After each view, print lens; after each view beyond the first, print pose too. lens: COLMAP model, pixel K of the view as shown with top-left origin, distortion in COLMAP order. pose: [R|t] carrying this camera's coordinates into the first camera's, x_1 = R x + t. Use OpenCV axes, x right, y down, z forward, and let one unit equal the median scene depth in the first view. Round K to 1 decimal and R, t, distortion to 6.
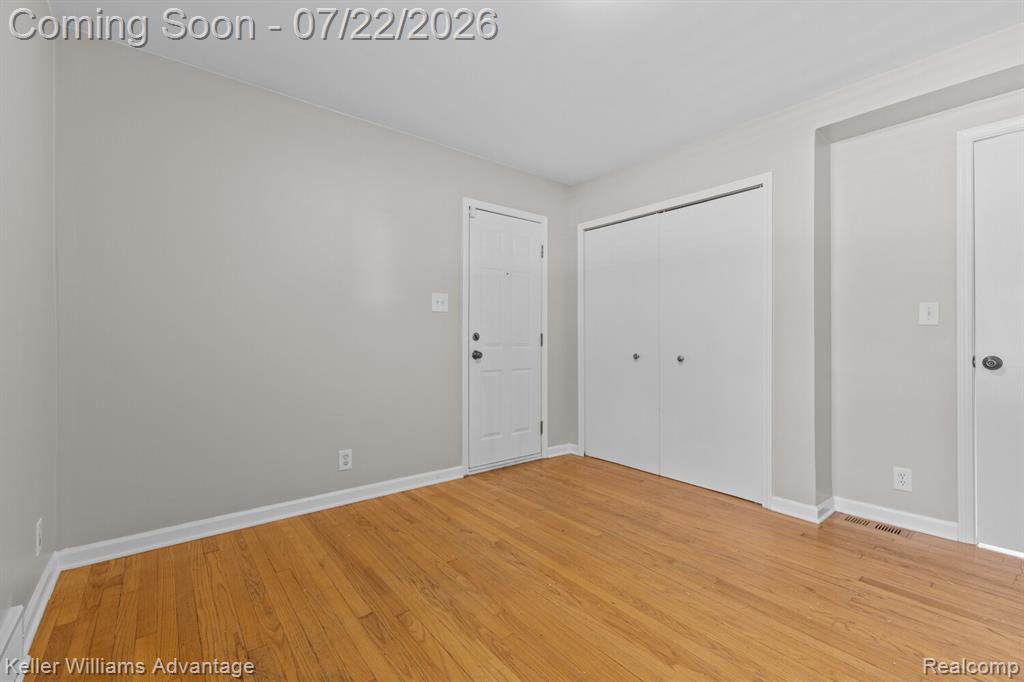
lens RADIAL K [[444.9, 0, 513.2], [0, 444.9, 338.2], [0, 0, 1]] dist [0.011521, -0.001384]
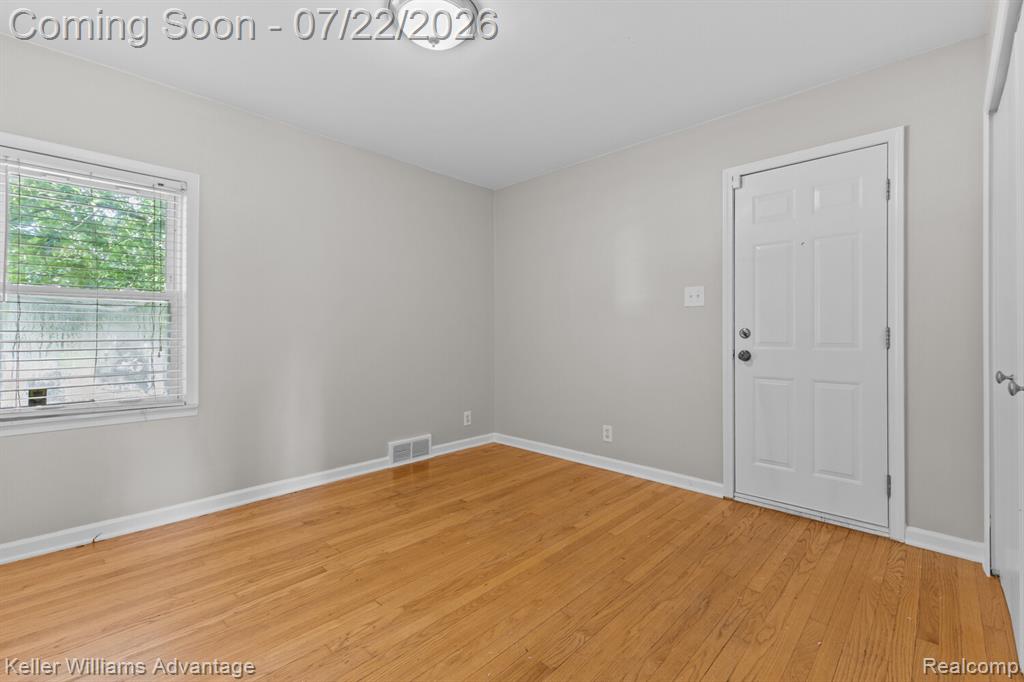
lens RADIAL K [[444.9, 0, 513.6], [0, 444.9, 336.4], [0, 0, 1]] dist [0.011521, -0.001384]
pose [[0.131667, 0.007017, -0.991269, 0.811679], [-0.000342, 0.999975, 0.007033, -0.004087], [0.991294, -0.000587, 0.131666, 0.584508]]
